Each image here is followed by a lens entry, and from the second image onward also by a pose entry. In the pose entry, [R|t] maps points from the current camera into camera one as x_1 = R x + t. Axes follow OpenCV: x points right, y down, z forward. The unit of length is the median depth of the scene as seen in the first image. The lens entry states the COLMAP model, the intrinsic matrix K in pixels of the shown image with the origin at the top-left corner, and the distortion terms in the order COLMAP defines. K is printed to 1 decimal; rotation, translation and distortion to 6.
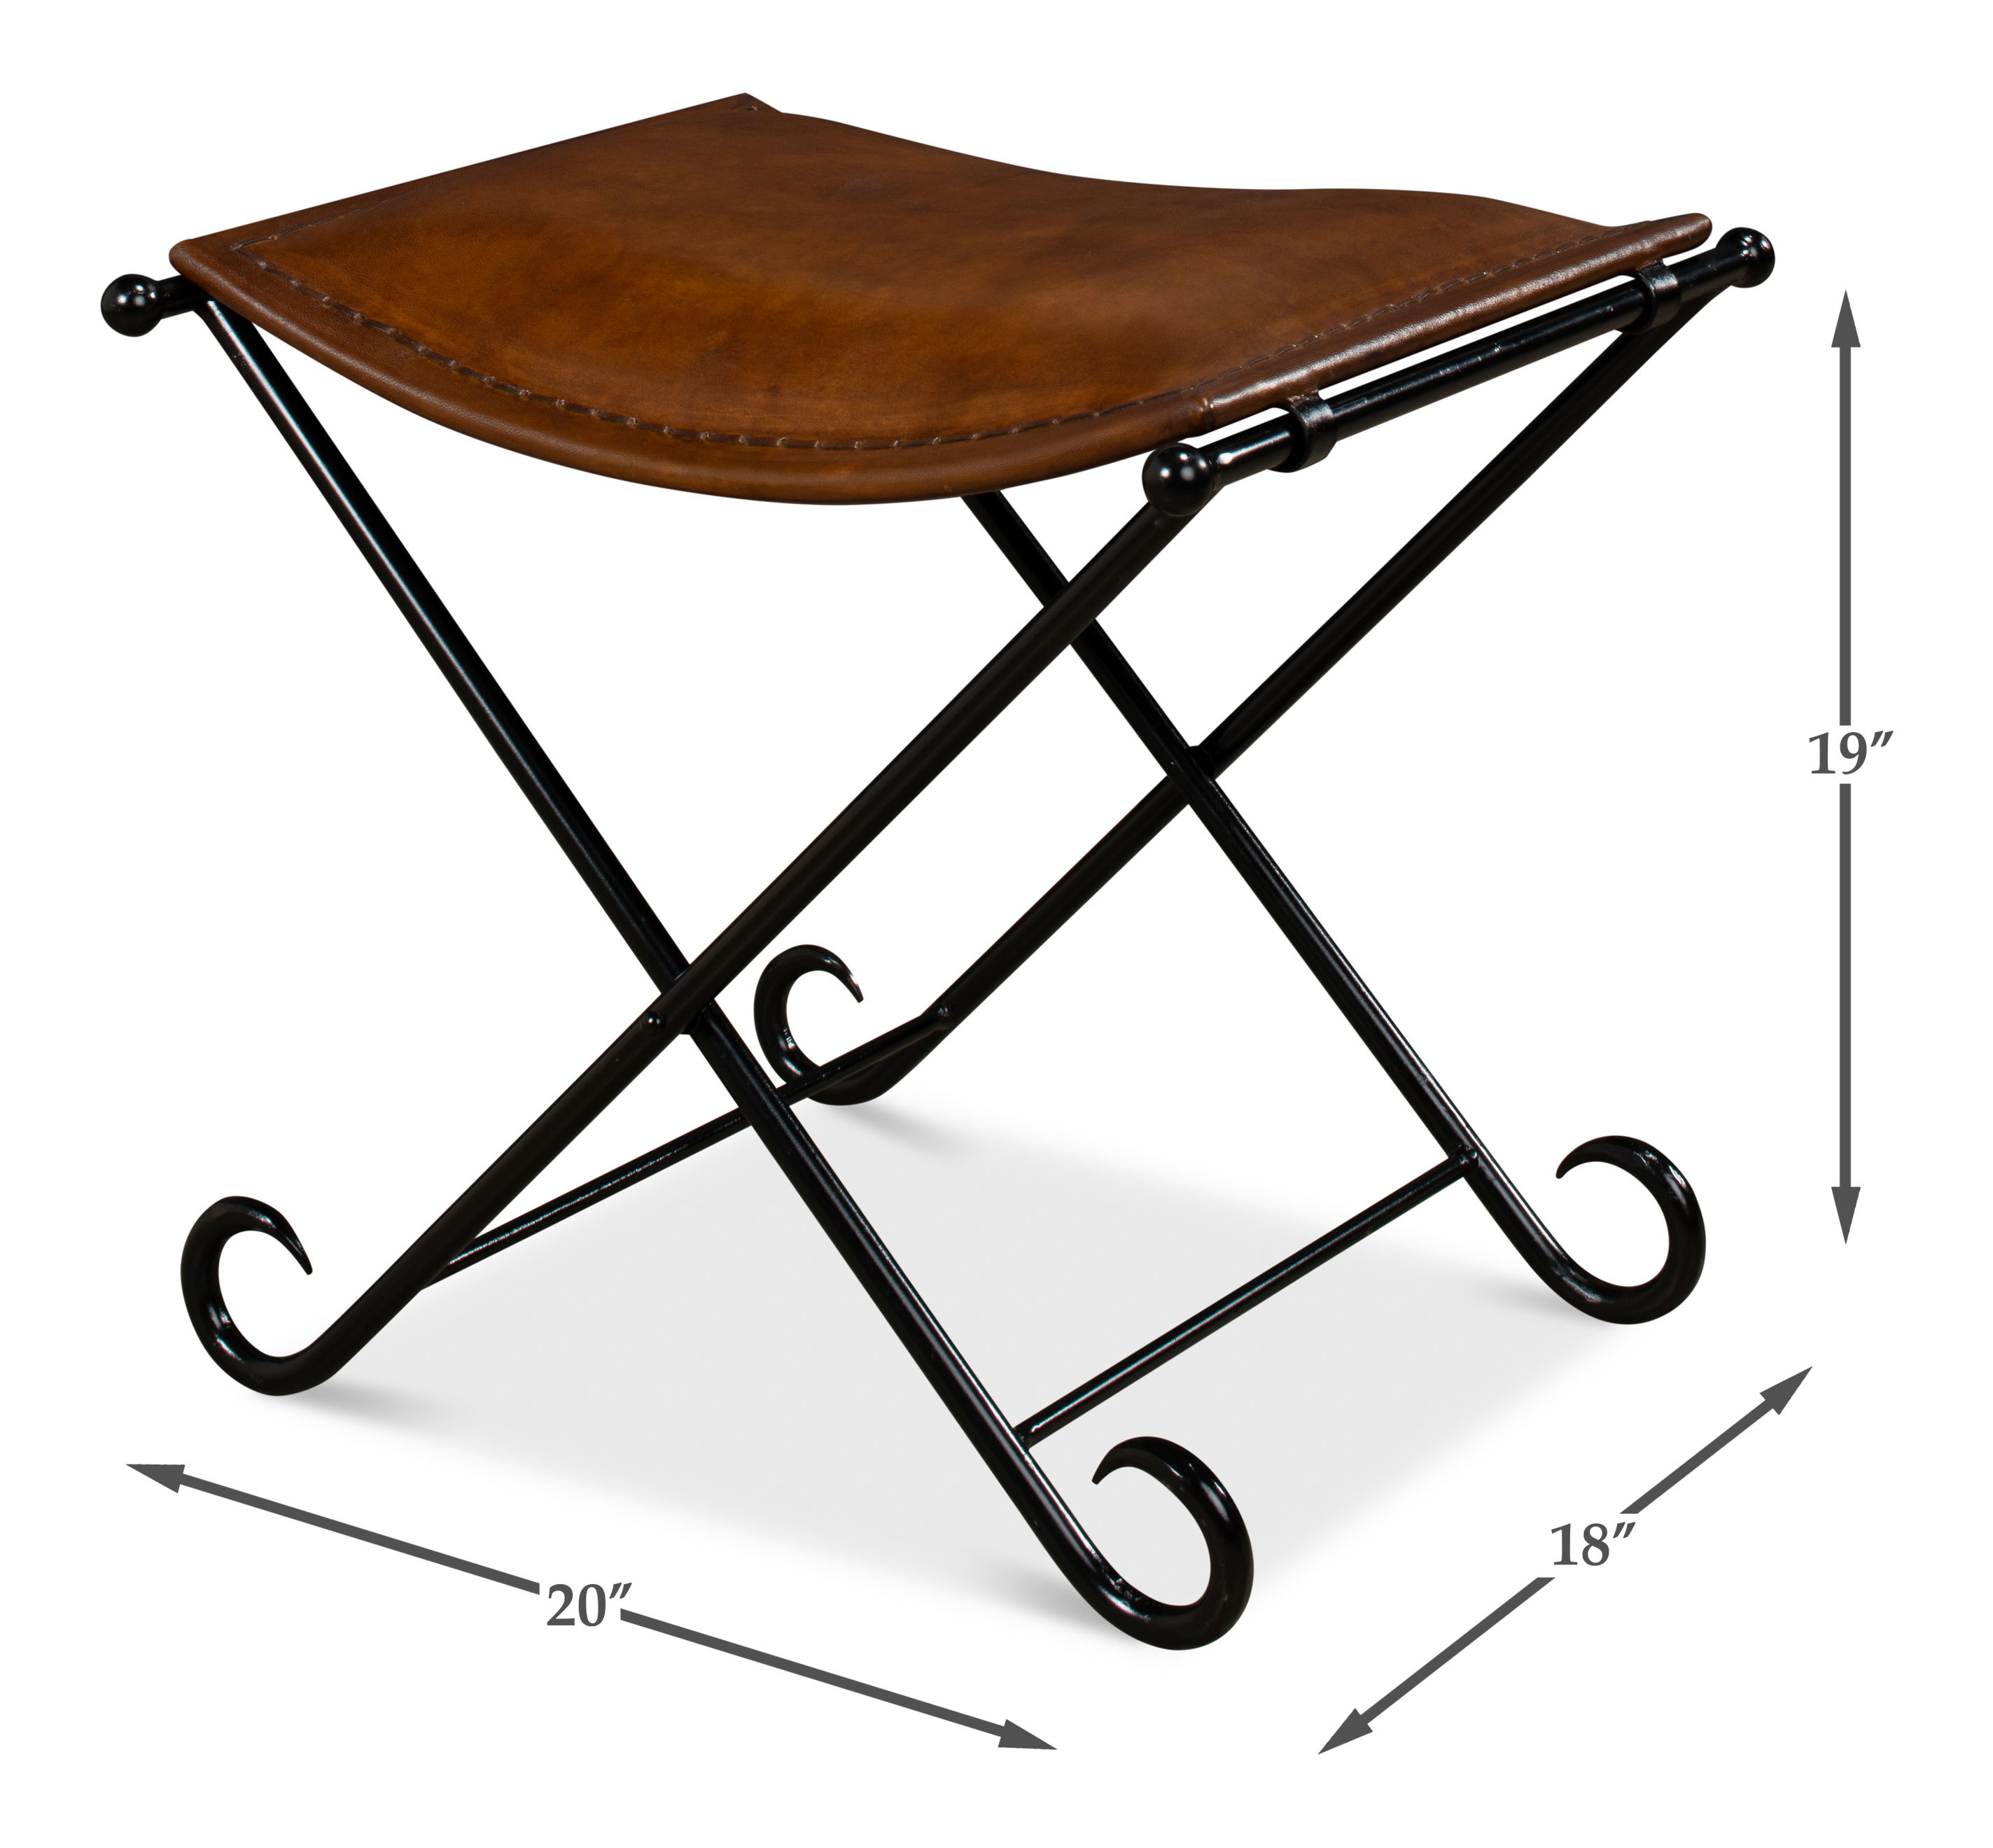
lens RADIAL K [[3208.8, 0, 996.5], [0, 3208.8, 924.0], [0, 0, 1]] dist [-0.025916, -0.008169]
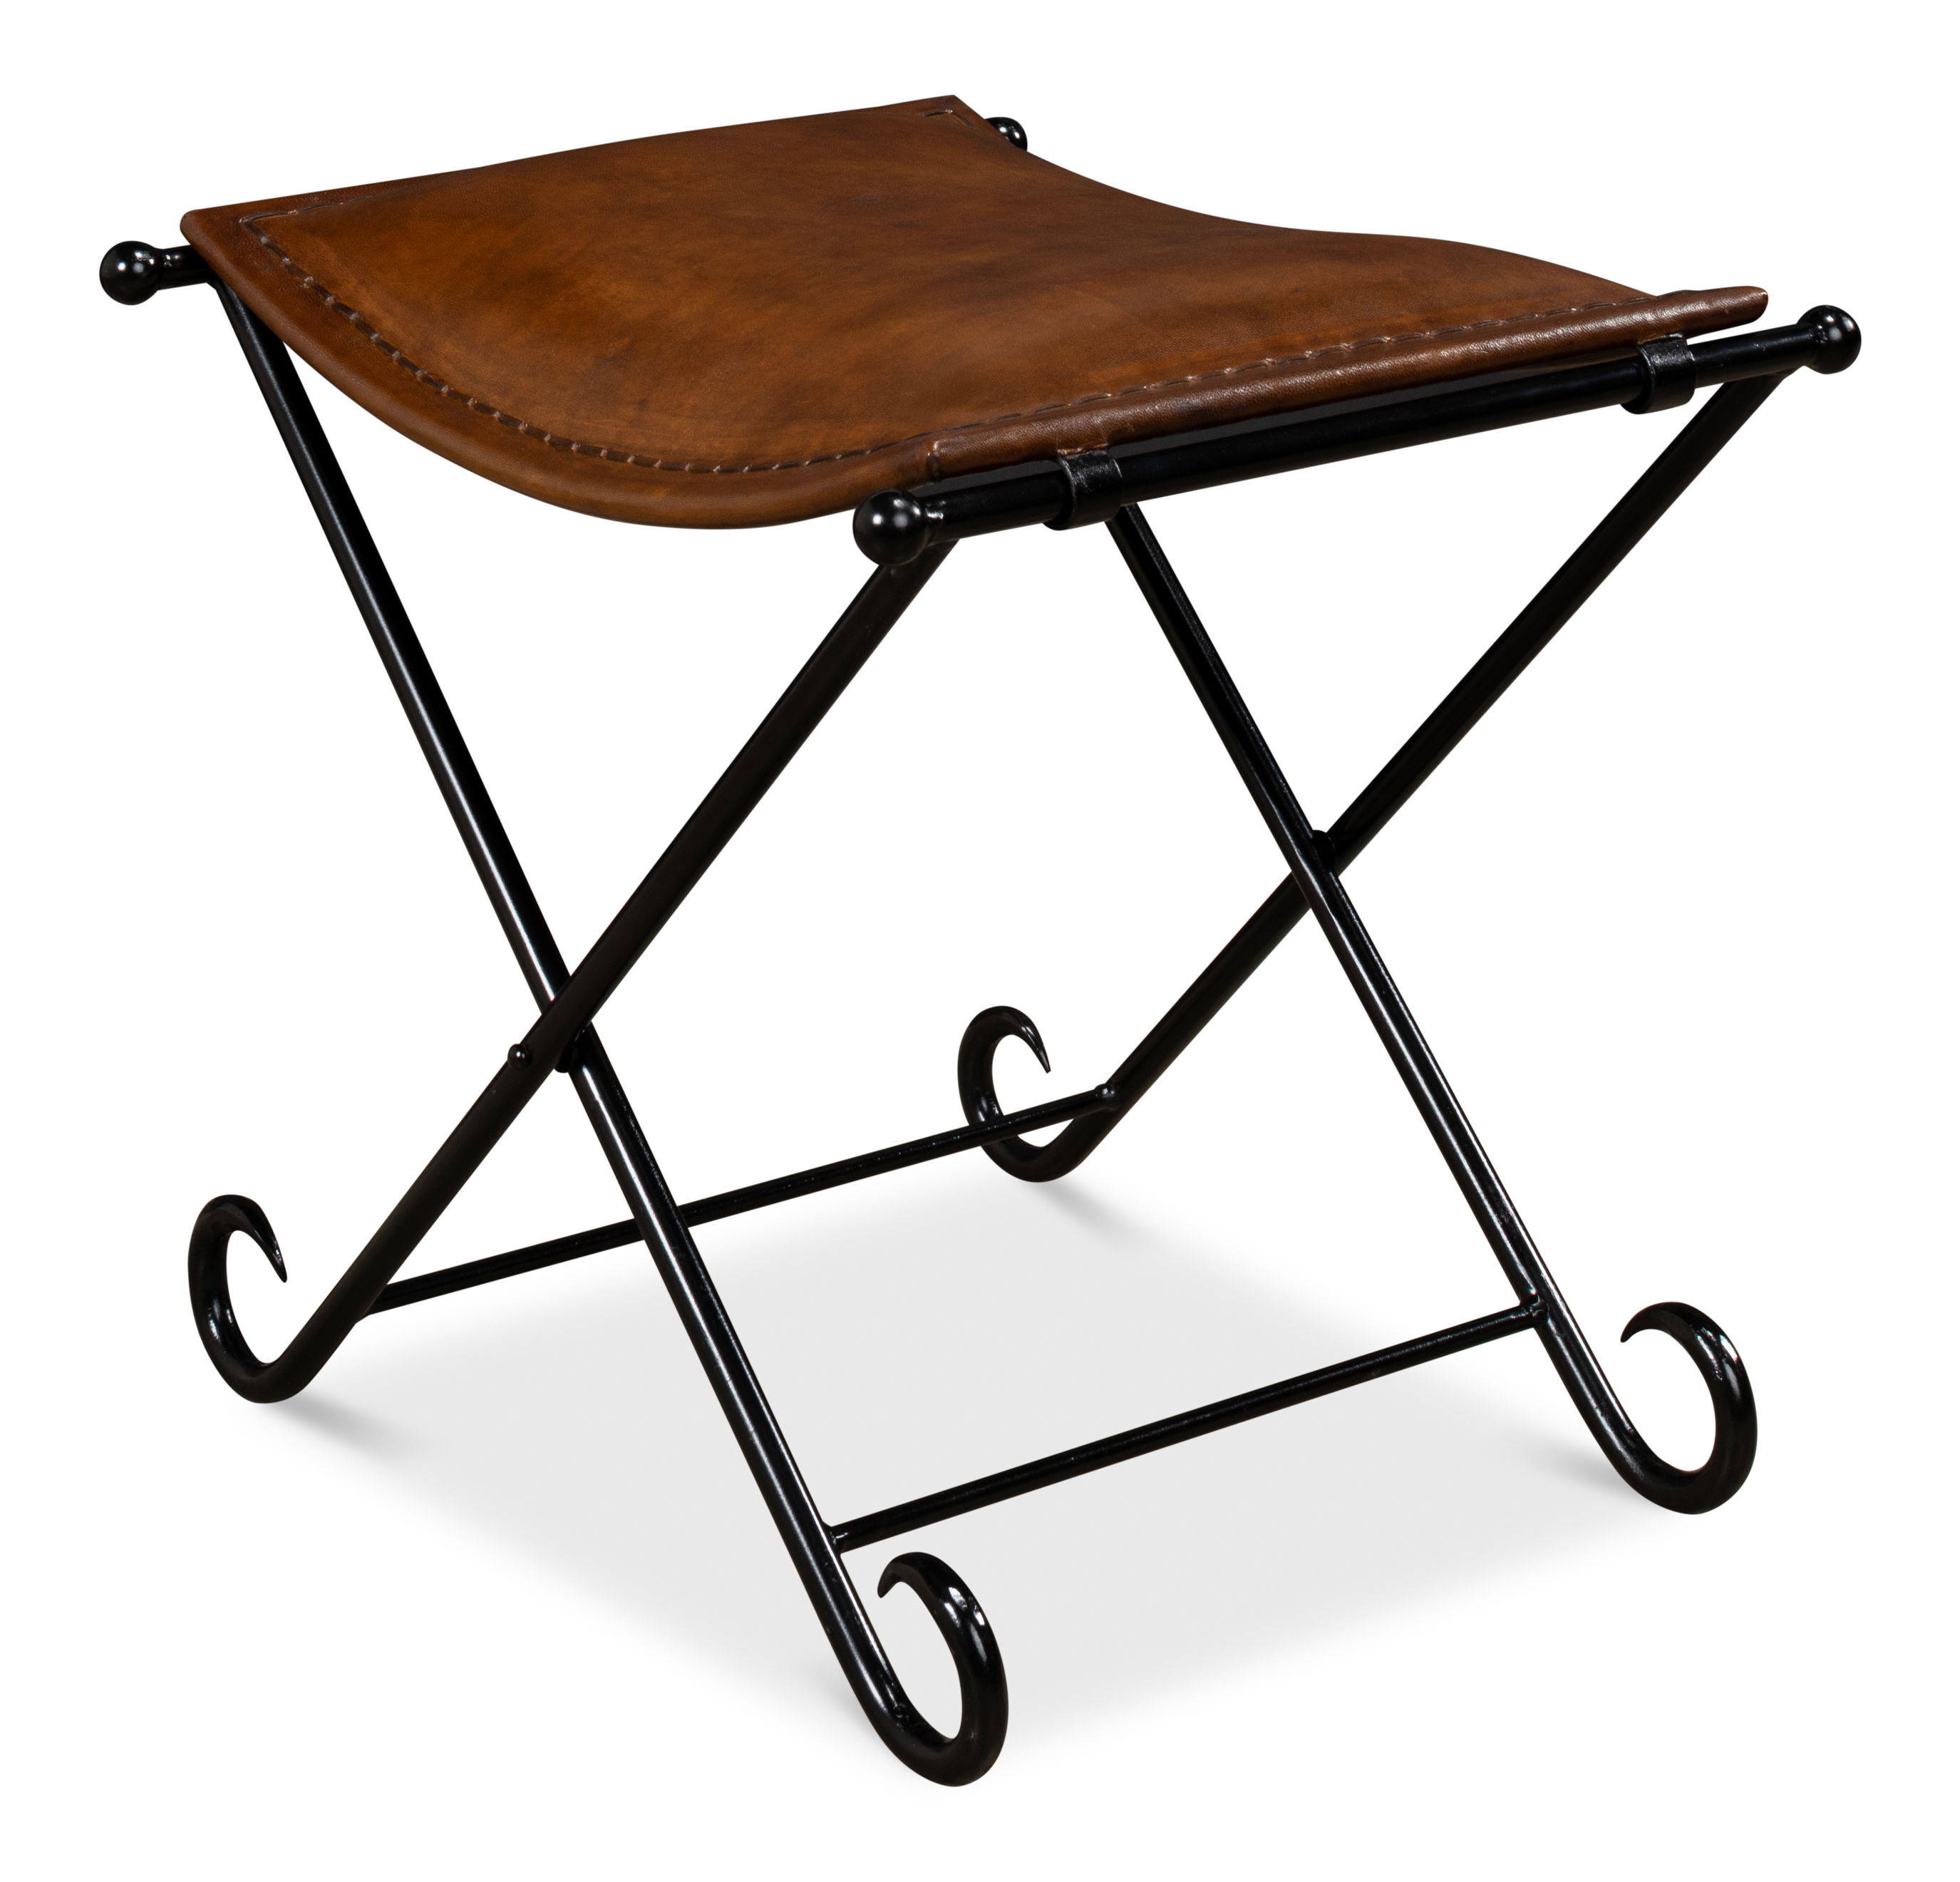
lens RADIAL K [[3432.4, 0, 980.0], [0, 3432.4, 941.0], [0, 0, 1]] dist [-0.033385, 0.033247]
pose [[0.978907, 0.100193, -0.178050, 0.203981], [-0.102418, 0.994736, -0.003328, -0.013879], [0.176779, 0.021493, 0.984016, 0.021254]]
